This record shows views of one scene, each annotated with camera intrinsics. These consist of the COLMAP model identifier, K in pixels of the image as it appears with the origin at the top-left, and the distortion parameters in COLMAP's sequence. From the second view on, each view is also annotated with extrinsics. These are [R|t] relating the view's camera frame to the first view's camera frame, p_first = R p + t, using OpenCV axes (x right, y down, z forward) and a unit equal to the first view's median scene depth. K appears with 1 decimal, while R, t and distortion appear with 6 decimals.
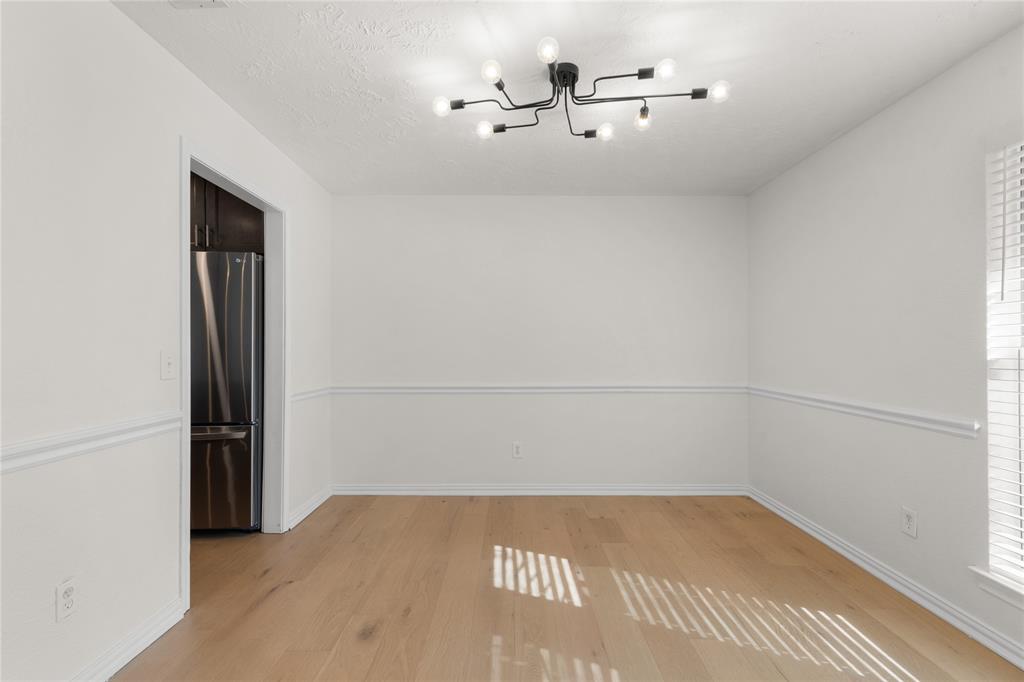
lens RADIAL K [[448.9, 0, 511.2], [0, 448.9, 346.0], [0, 0, 1]] dist [0.002537, 0.000185]
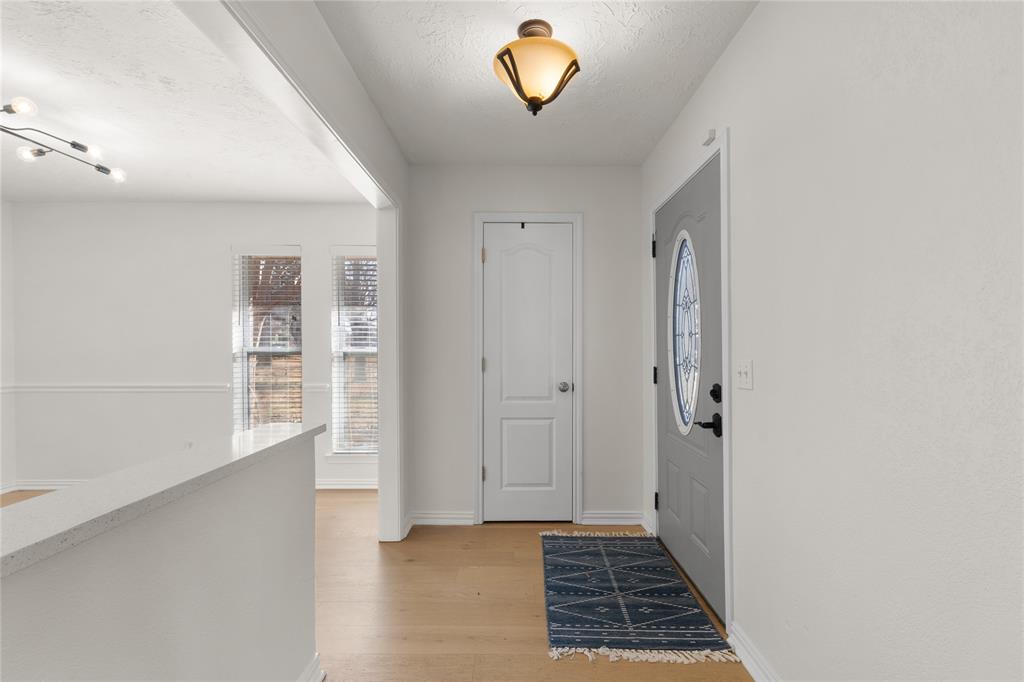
lens RADIAL K [[450.2, 0, 515.5], [0, 450.2, 340.3], [0, 0, 1]] dist [0.012059, -0.001064]
pose [[-0.022648, 0.000382, 0.999743, -1.062994], [0.002610, 0.999997, -0.000323, -0.024503], [-0.999740, 0.002602, -0.022649, -0.262669]]
